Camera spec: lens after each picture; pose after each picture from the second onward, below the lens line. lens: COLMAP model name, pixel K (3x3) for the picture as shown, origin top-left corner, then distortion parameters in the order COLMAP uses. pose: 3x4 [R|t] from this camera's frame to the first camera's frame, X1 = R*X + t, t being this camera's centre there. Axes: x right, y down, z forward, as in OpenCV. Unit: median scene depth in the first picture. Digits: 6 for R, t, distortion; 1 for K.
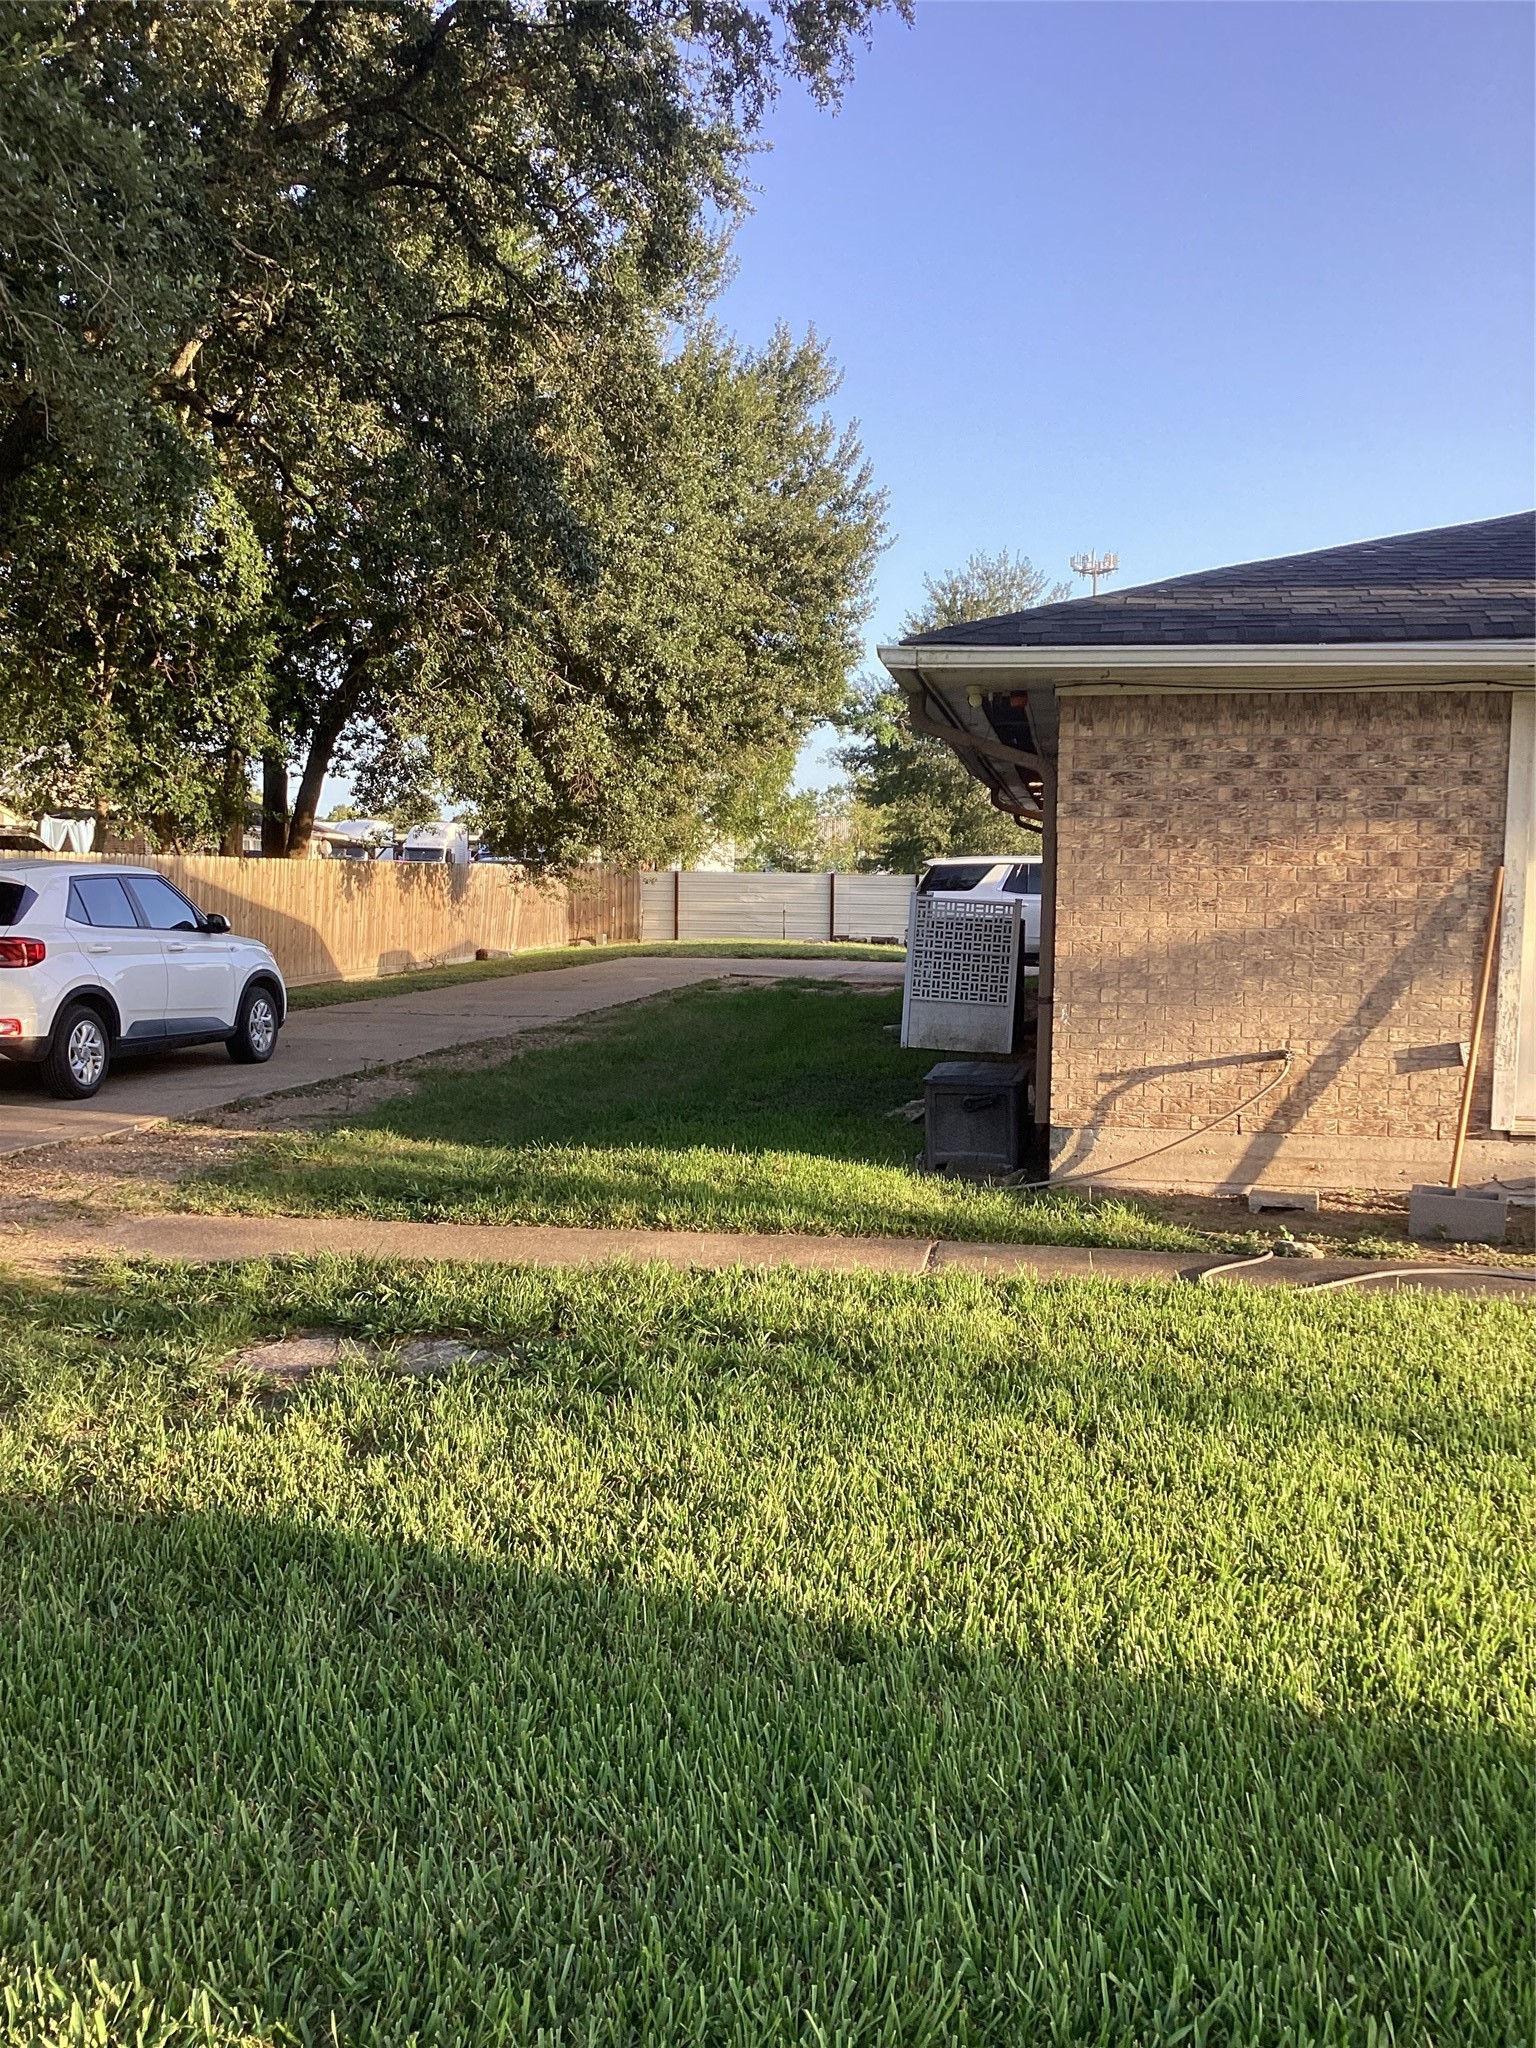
lens RADIAL K [[1836.9, 0, 776.6], [0, 1836.9, 1024.2], [0, 0, 1]] dist [0.043860, 0.000148]
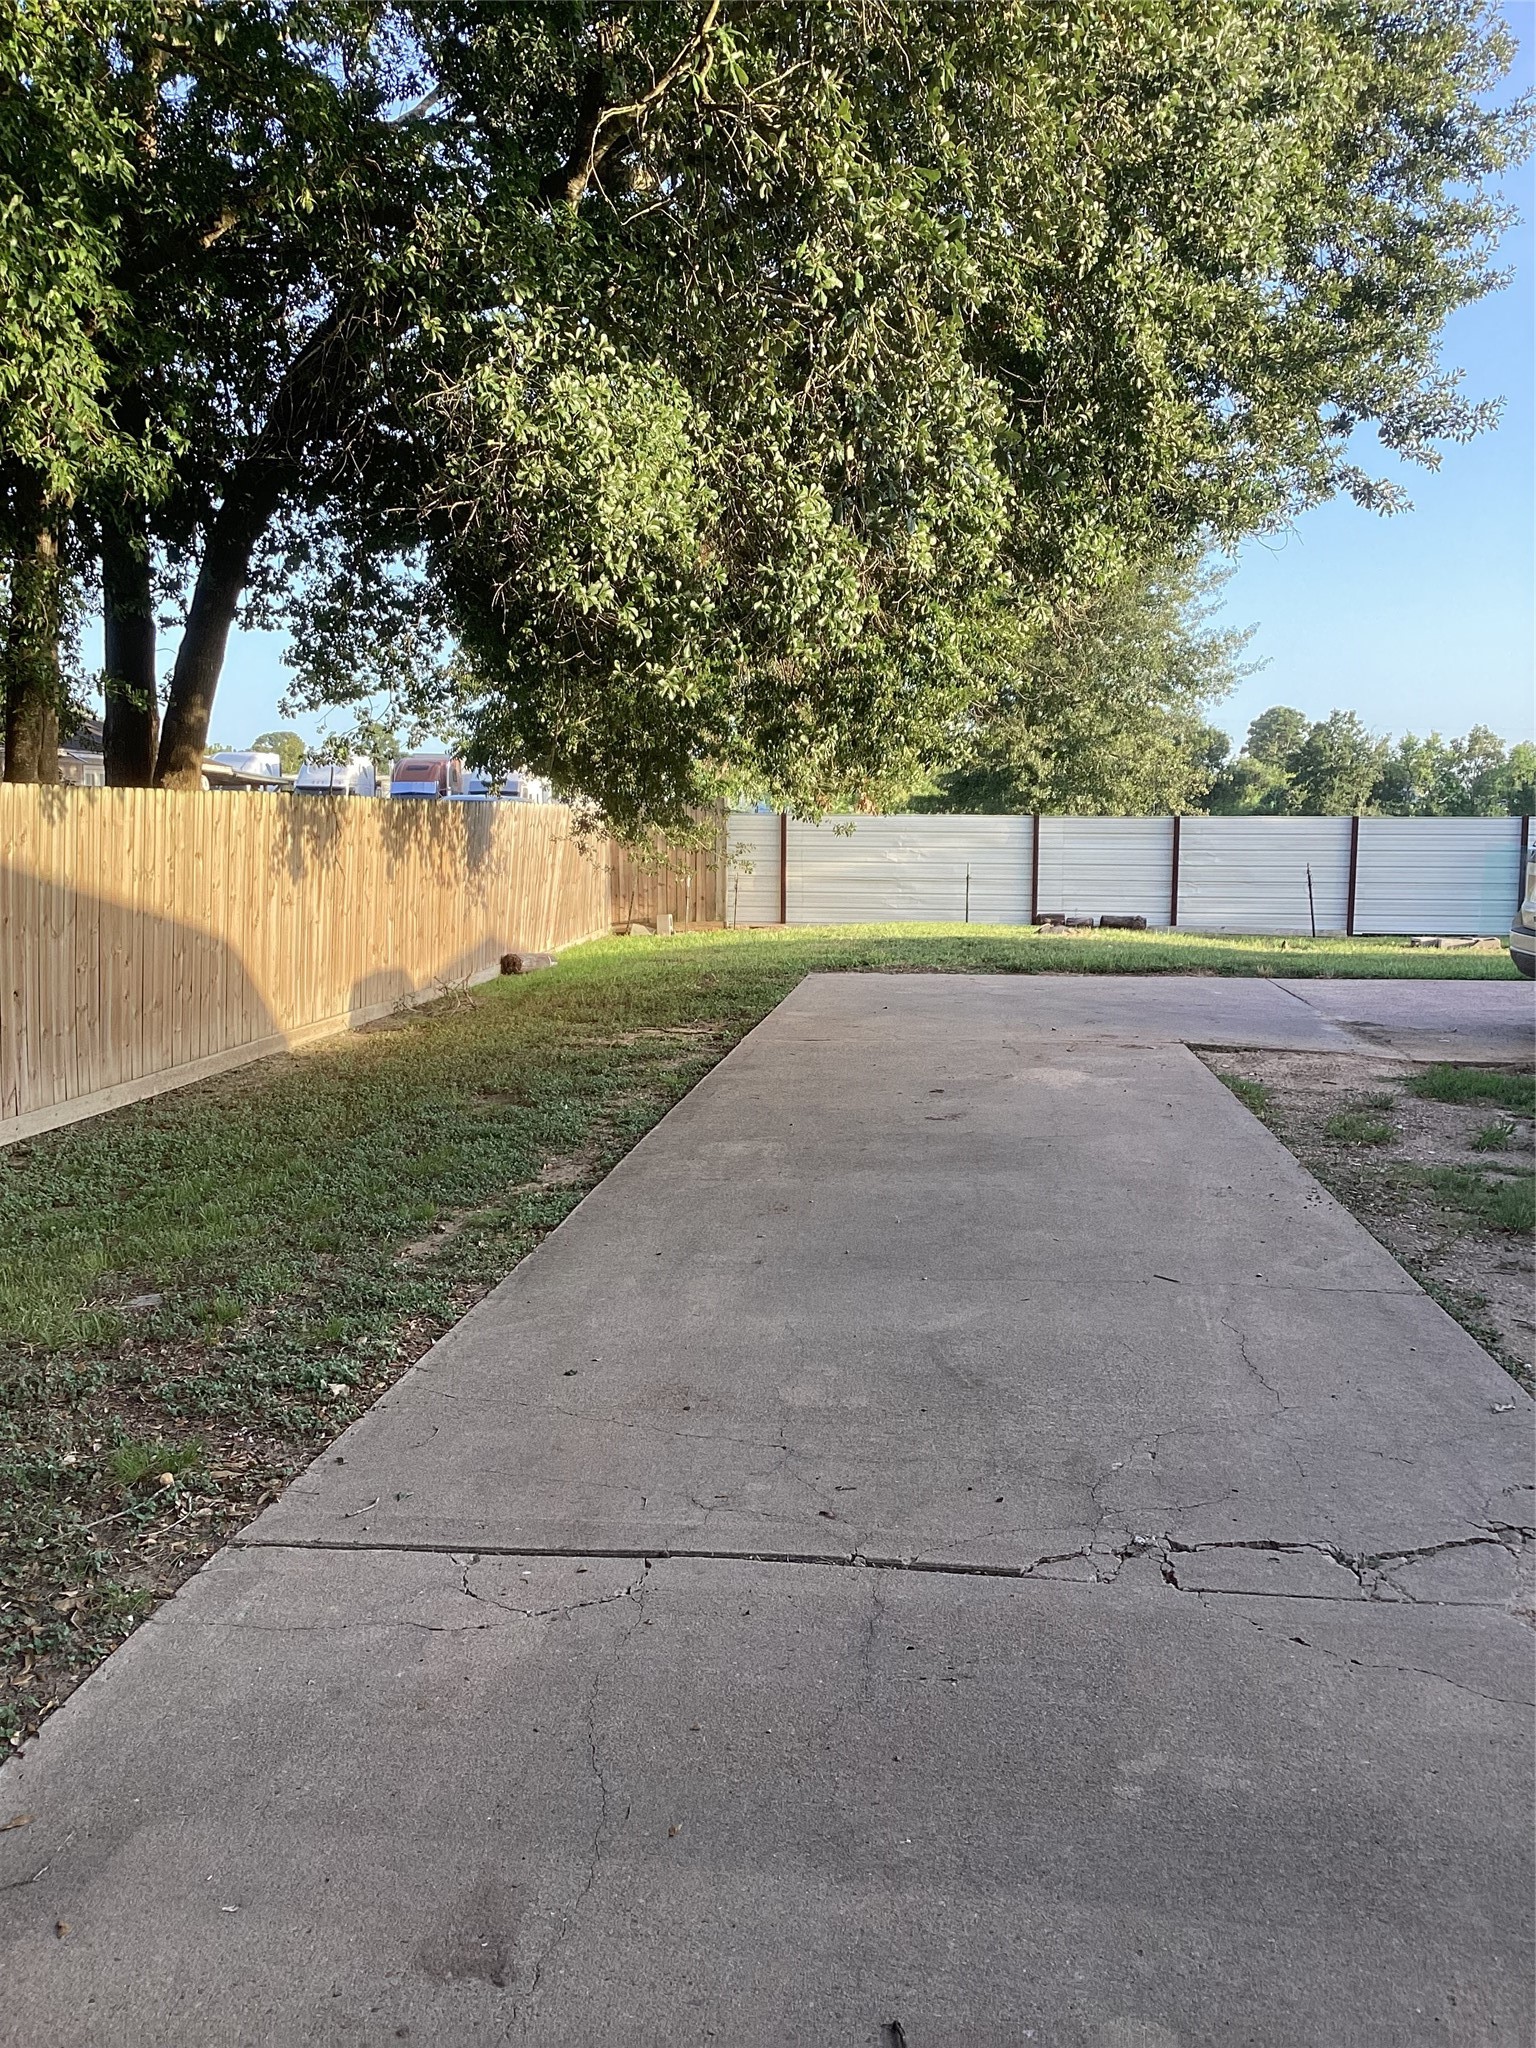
lens RADIAL K [[1836.9, 0, 757.7], [0, 1836.9, 1034.5], [0, 0, 1]] dist [0.043860, 0.000148]
pose [[0.998268, -0.010292, 0.057926, -0.130111], [0.008163, 0.999287, 0.036862, -0.039949], [-0.058264, -0.036325, 0.997640, 0.478227]]
